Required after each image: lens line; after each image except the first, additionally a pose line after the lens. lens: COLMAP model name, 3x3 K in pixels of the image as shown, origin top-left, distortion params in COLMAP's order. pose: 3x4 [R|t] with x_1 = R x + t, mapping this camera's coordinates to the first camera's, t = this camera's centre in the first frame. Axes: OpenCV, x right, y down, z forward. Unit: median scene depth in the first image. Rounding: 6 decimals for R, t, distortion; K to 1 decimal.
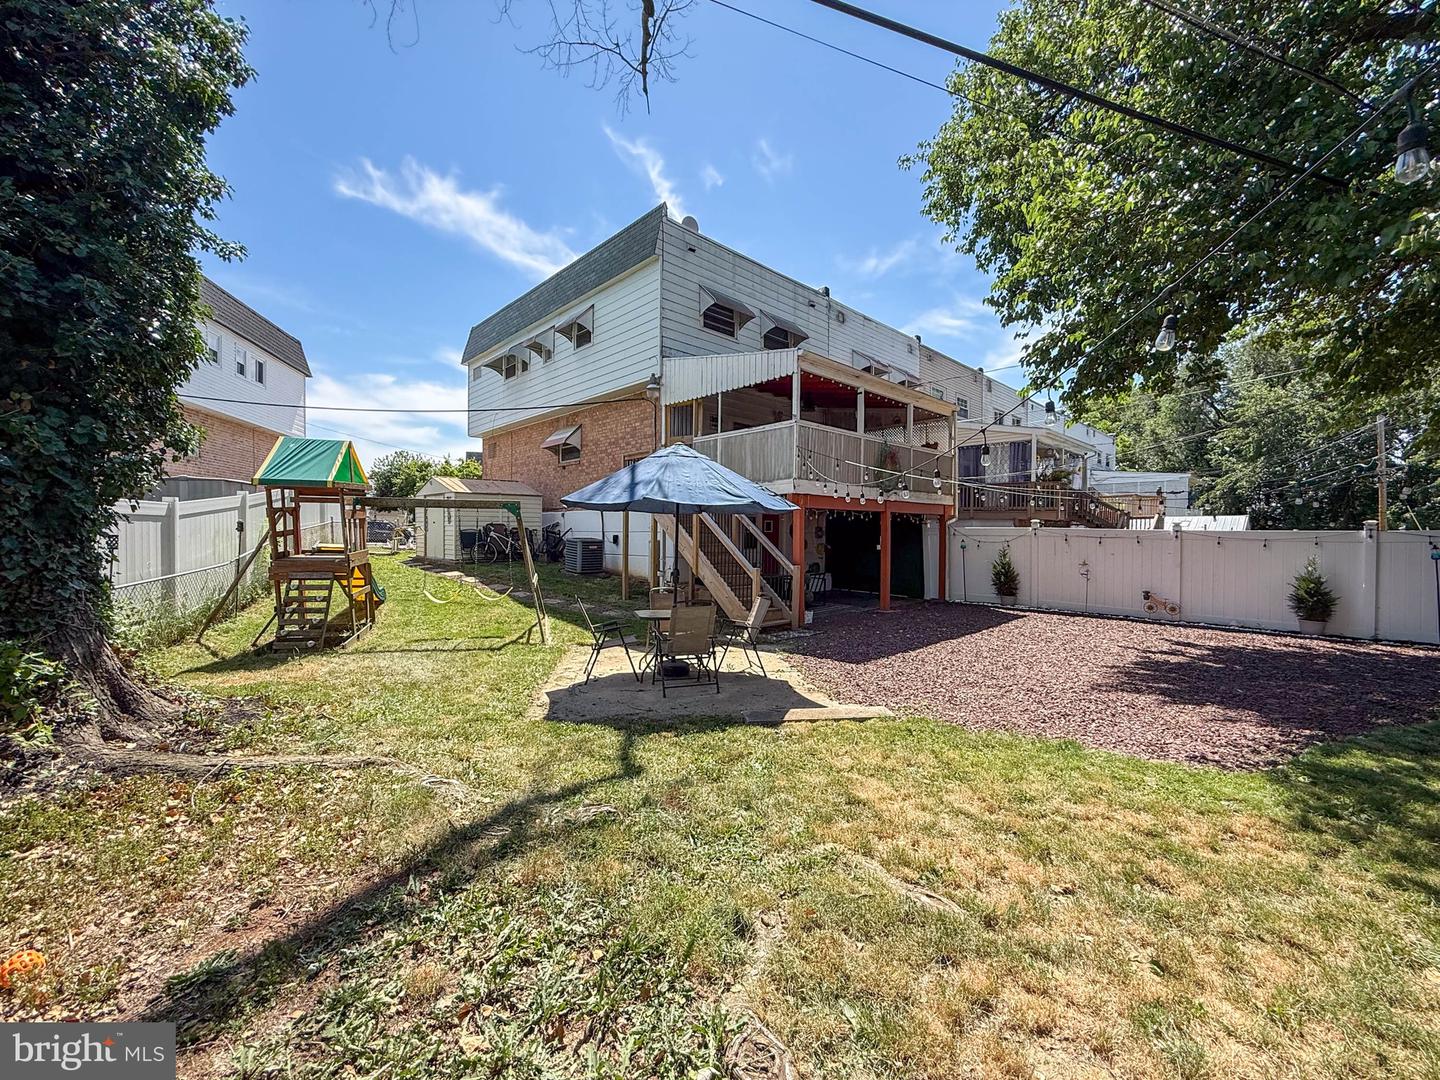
lens RADIAL K [[571.2, 0, 720.0], [0, 571.2, 540.0], [0, 0, 1]] dist [0.001008, 0.000068]
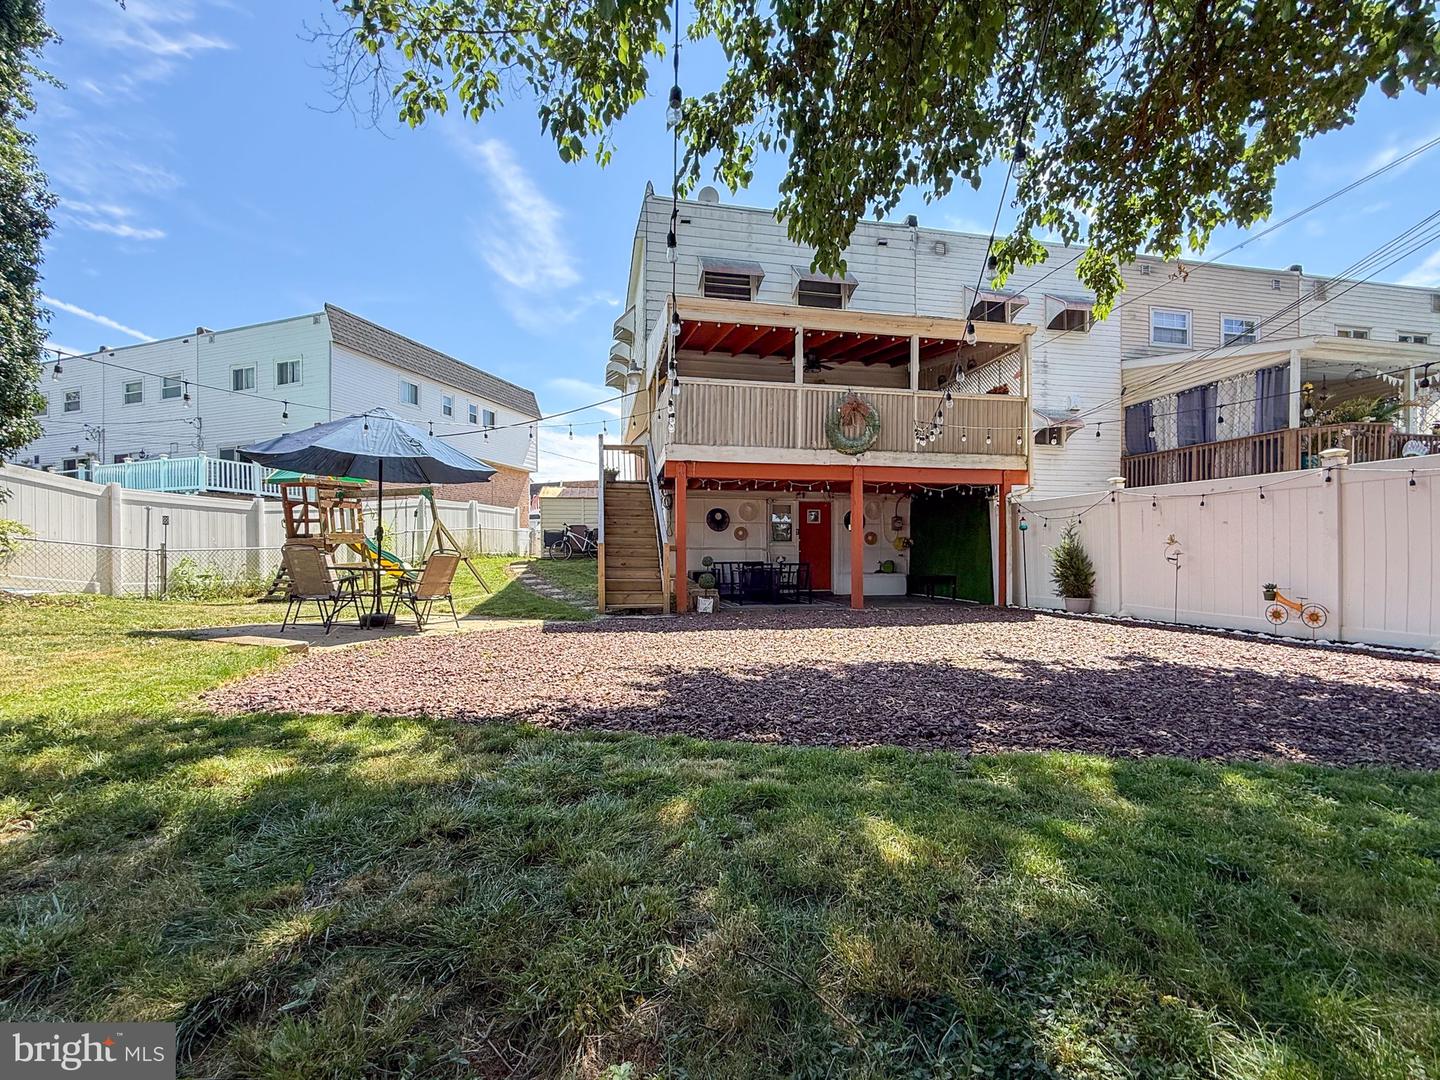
lens RADIAL K [[597.9, 0, 718.2], [0, 597.9, 561.8], [0, 0, 1]] dist [-0.000385, -0.000039]
pose [[0.844899, -0.005962, -0.534893, 0.470279], [0.000362, 0.999944, -0.010574, 0.057109], [0.534926, 0.008740, 0.844854, 0.182451]]
